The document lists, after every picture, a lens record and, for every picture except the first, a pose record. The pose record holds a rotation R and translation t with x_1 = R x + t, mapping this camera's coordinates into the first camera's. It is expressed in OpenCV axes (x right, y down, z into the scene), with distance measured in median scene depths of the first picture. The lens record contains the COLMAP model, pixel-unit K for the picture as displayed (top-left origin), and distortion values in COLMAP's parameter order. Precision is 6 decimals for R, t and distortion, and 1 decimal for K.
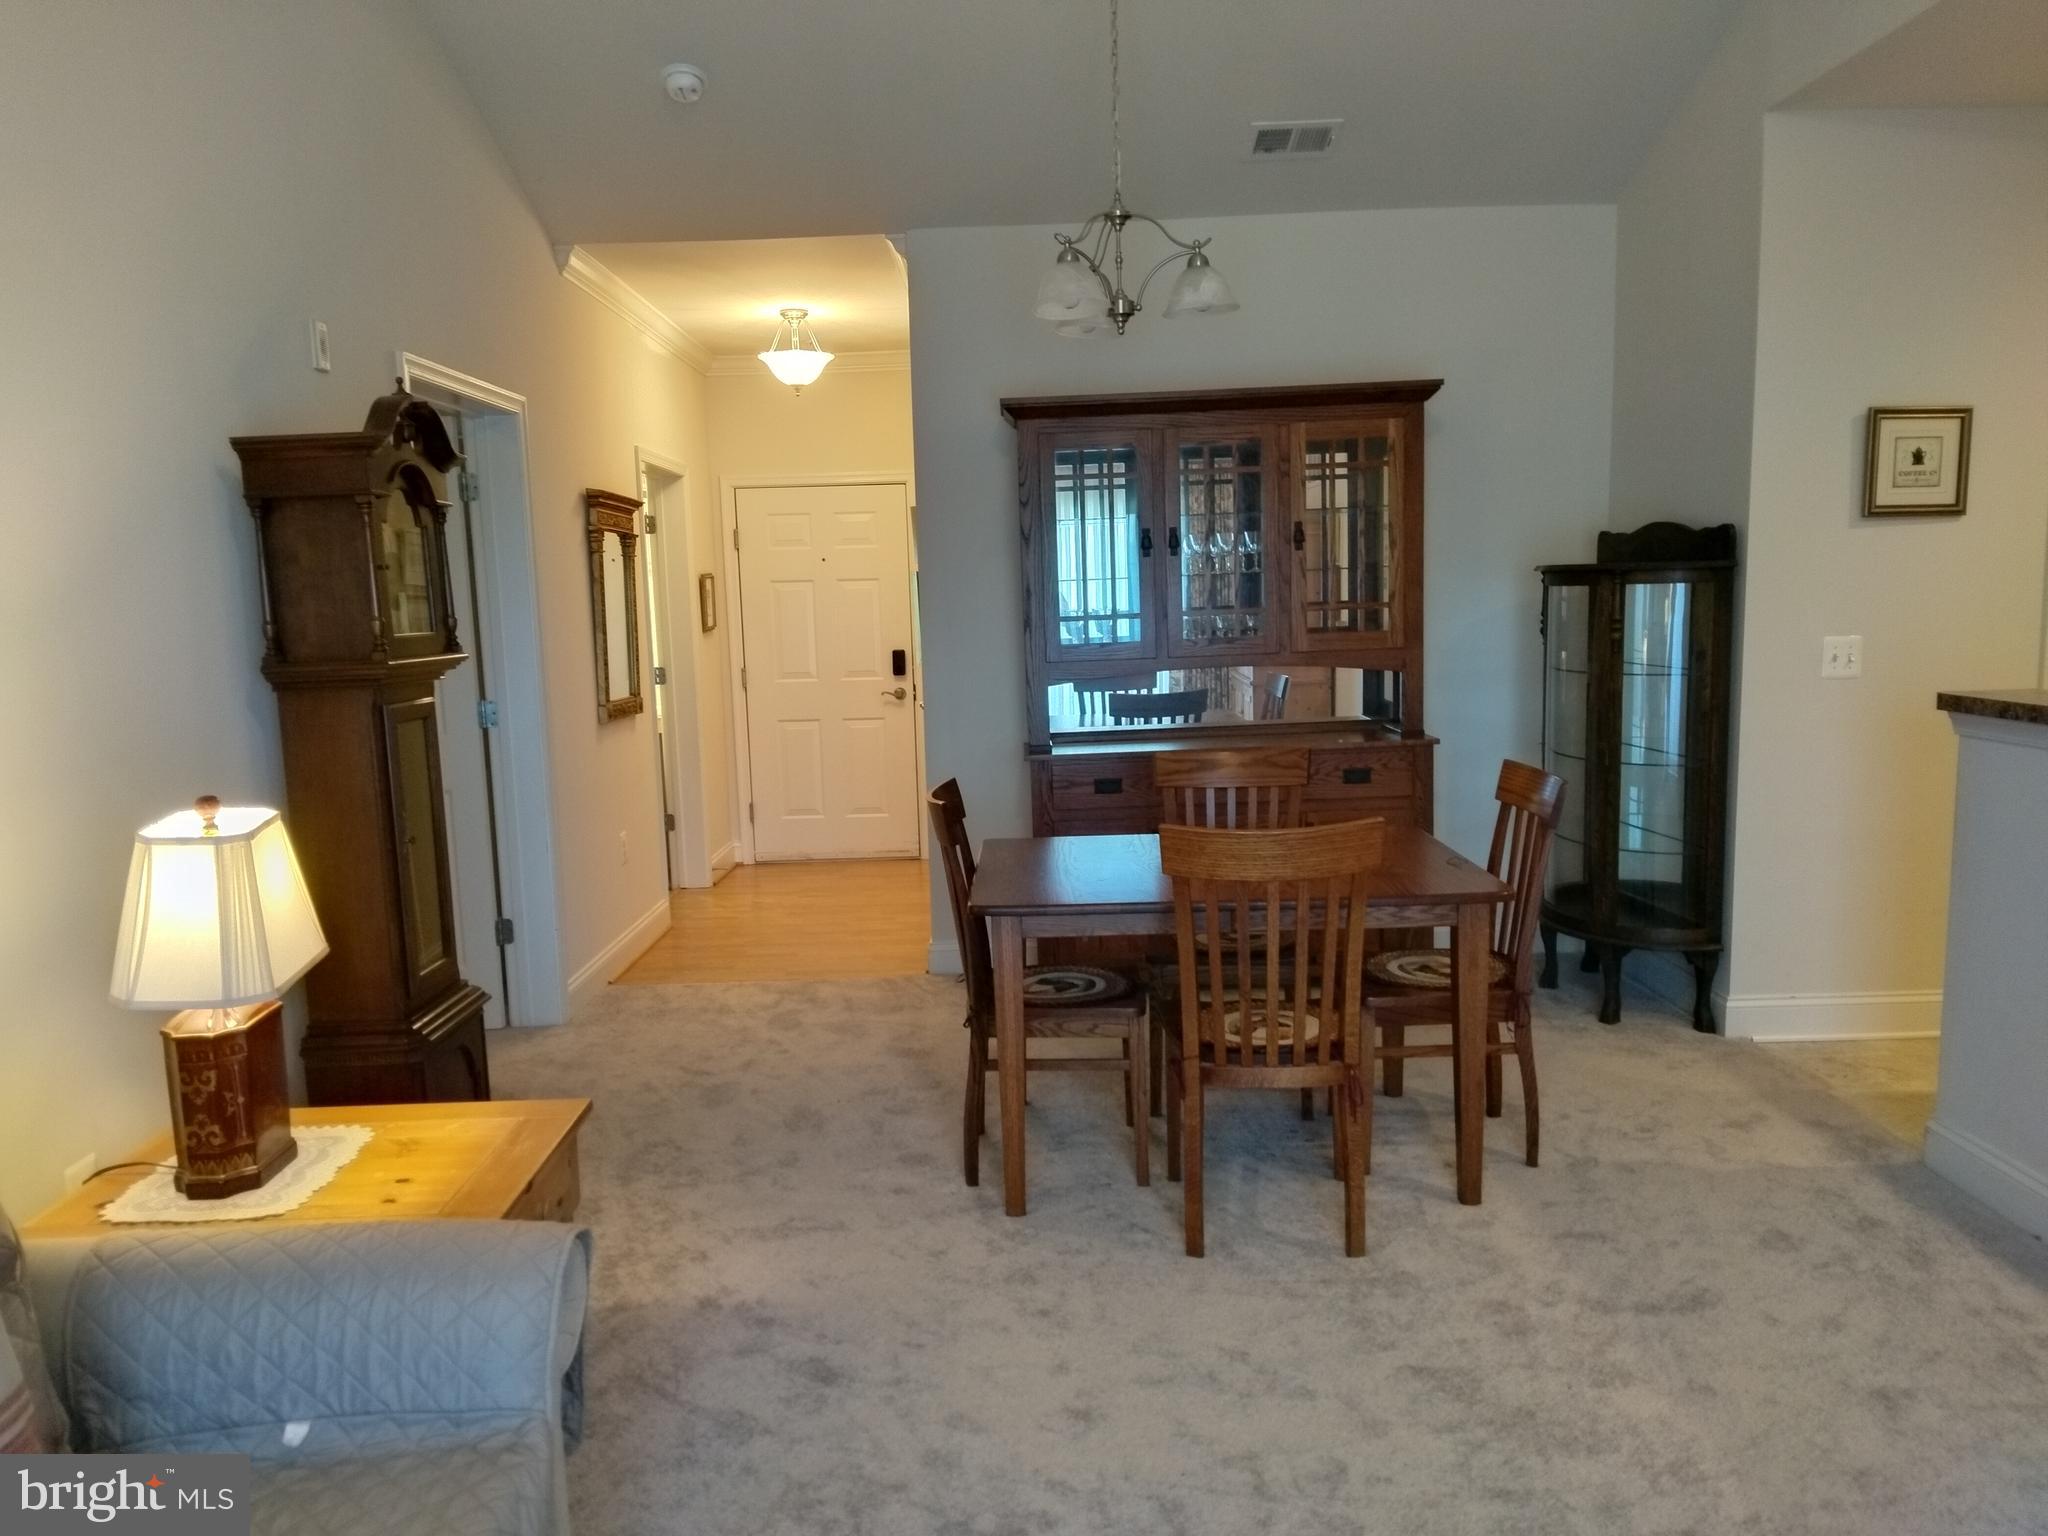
lens RADIAL K [[1488.1, 0, 1021.5], [0, 1488.1, 801.0], [0, 0, 1]] dist [0.058201, -0.096915]
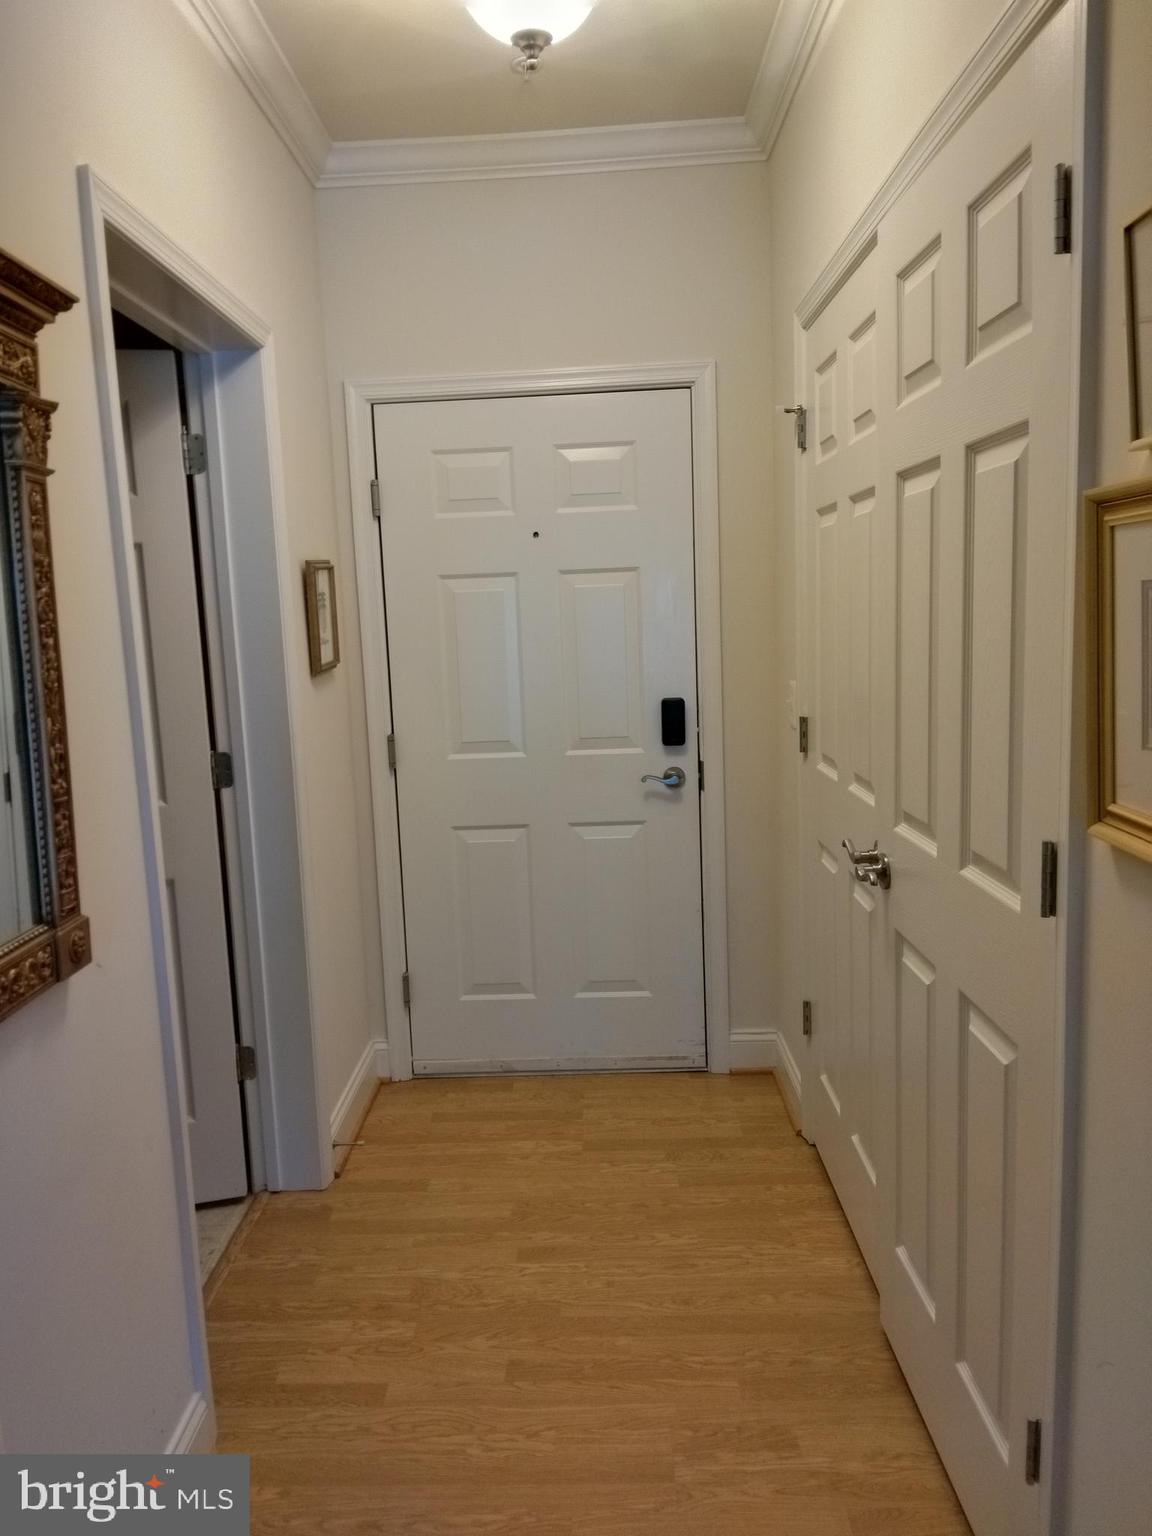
lens RADIAL K [[1104.1, 0, 576.0], [0, 1104.1, 768.0], [0, 0, 1]] dist [0.064158, -0.103323]
pose [[0.999916, -0.009343, -0.008951, -0.115447], [0.009399, 0.999936, 0.006248, -0.079656], [0.008892, -0.006332, 0.999940, 0.597985]]
